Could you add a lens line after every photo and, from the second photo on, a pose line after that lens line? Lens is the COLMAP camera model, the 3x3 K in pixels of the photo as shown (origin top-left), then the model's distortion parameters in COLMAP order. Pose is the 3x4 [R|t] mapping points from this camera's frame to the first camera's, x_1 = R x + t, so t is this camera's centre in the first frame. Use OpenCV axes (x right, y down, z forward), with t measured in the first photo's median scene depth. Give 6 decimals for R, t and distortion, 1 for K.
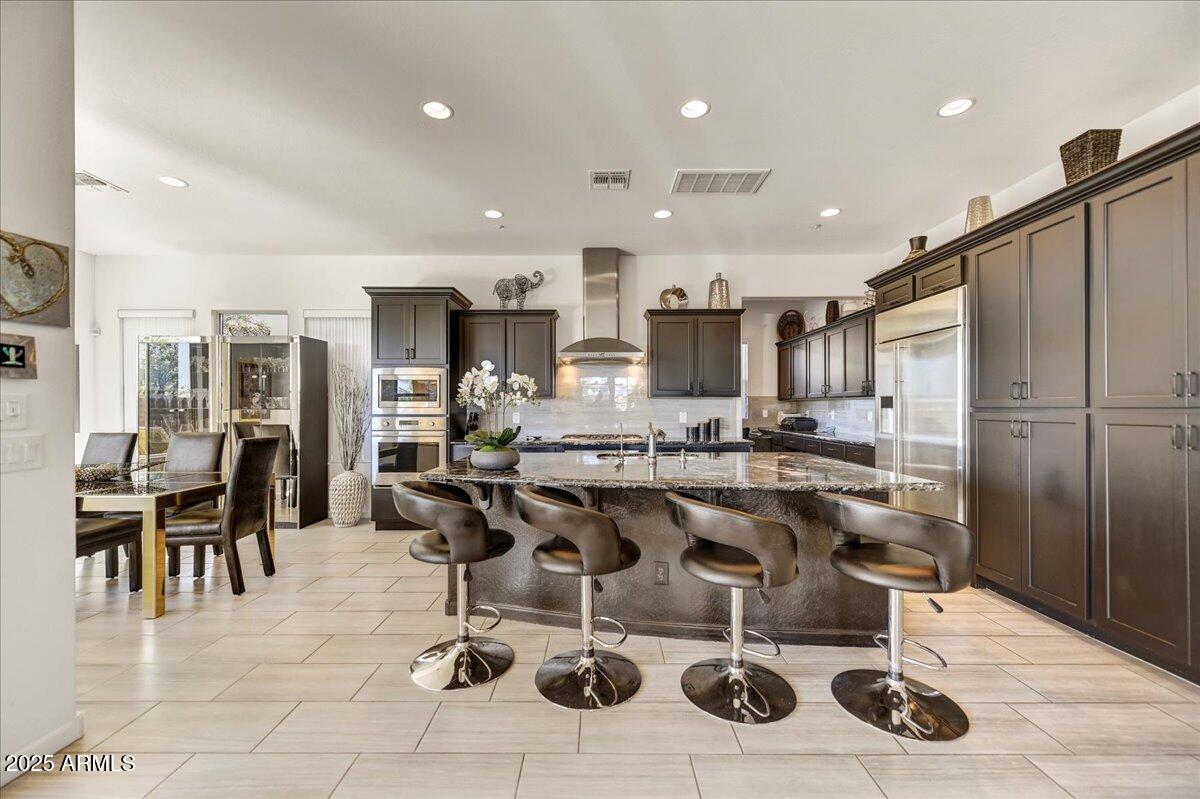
lens RADIAL K [[471.7, 0, 600.0], [0, 471.7, 399.5], [0, 0, 1]] dist [0.010486, -0.000012]
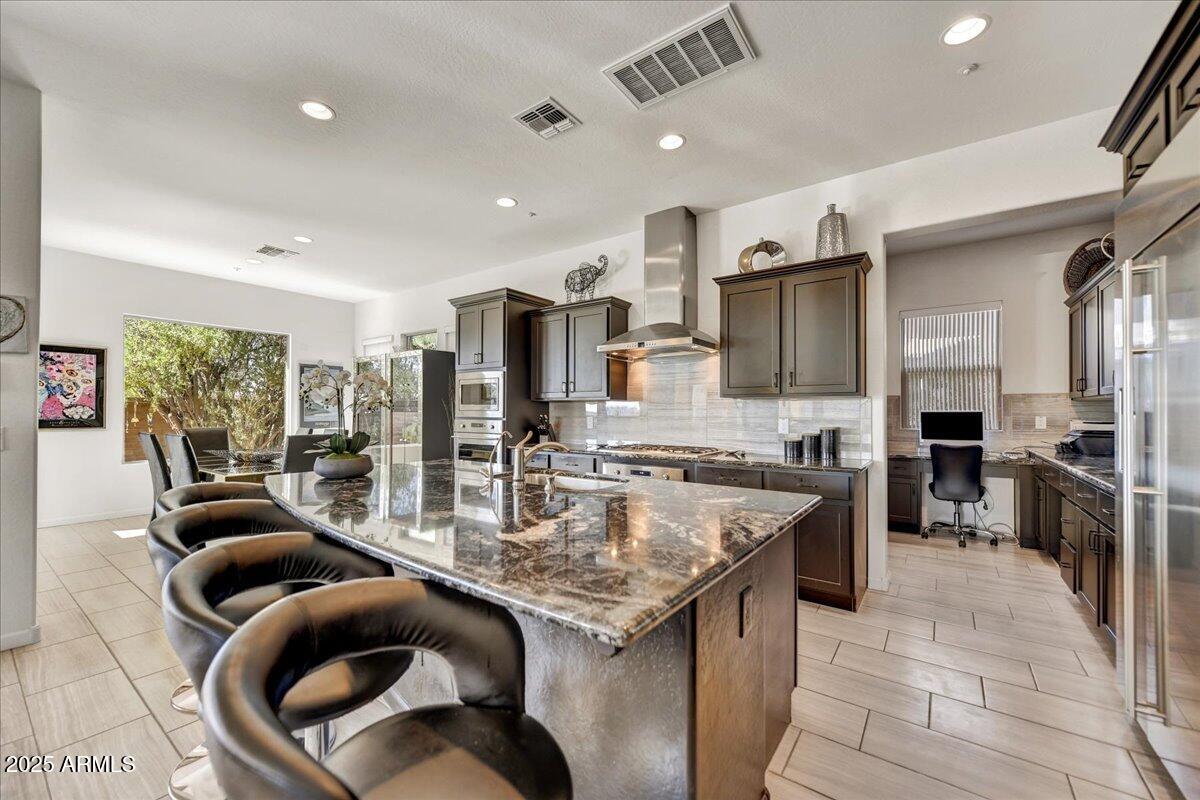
lens RADIAL K [[470.2, 0, 600.0], [0, 470.2, 400.0], [0, 0, 1]] dist [-0.001963, -0.000377]
pose [[0.812597, -0.011147, -0.582719, 0.369296], [0.008158, 0.999937, -0.007751, 0.003604], [0.582769, 0.001545, 0.812637, 0.289727]]
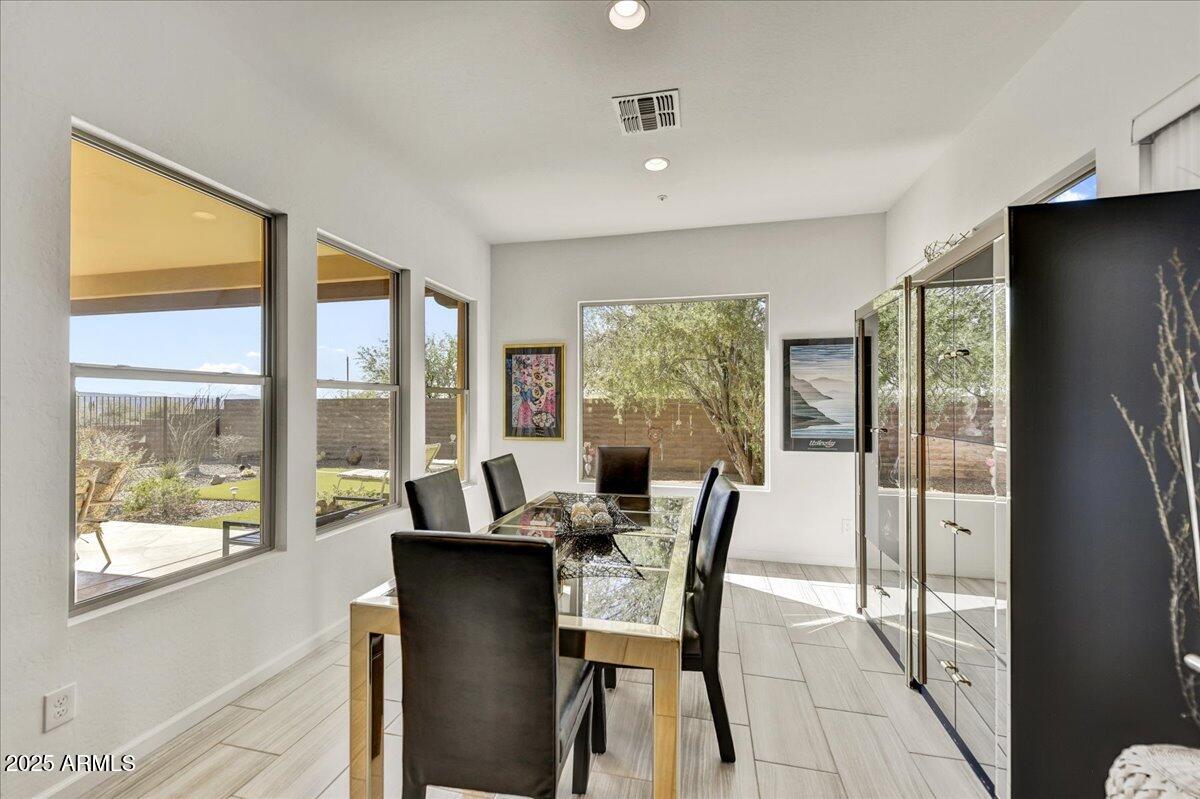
lens RADIAL K [[471.7, 0, 600.0], [0, 471.7, 399.5], [0, 0, 1]] dist [0.010486, -0.000012]
pose [[-0.225120, -0.010442, -0.974275, -0.258961], [0.014329, 0.999799, -0.014027, -0.011465], [0.974226, -0.017118, -0.224925, 0.751795]]
